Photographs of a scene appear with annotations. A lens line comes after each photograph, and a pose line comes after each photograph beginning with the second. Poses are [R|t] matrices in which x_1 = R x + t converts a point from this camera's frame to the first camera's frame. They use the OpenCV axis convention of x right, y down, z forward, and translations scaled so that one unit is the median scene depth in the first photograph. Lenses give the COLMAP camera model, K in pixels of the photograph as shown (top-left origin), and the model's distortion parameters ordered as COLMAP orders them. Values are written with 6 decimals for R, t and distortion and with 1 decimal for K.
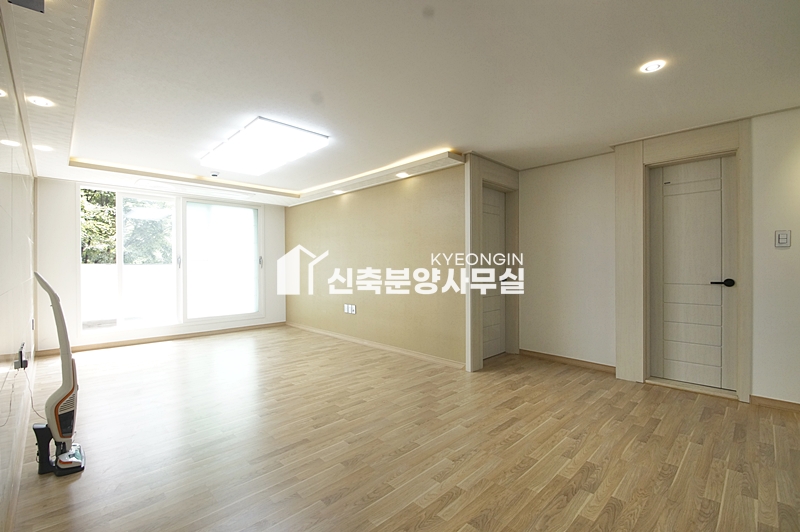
lens RADIAL K [[350.0, 0, 375.6], [0, 350.0, 268.2], [0, 0, 1]] dist [-0.016529, -0.002475]
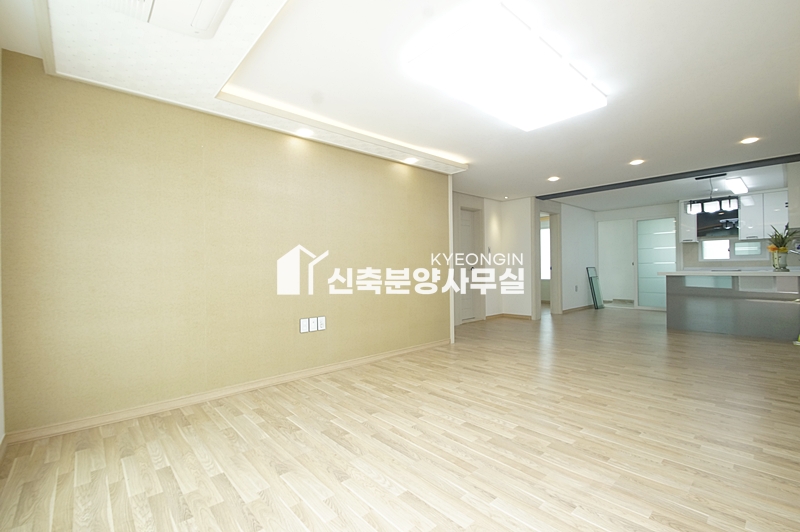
lens RADIAL K [[350.0, 0, 394.2], [0, 350.0, 262.7], [0, 0, 1]] dist [-0.016529, -0.002475]
pose [[0.020260, 0.008655, 0.999757, -0.893946], [0.006987, 0.999937, -0.008798, 0.028850], [-0.999770, 0.007163, 0.020198, 1.209241]]
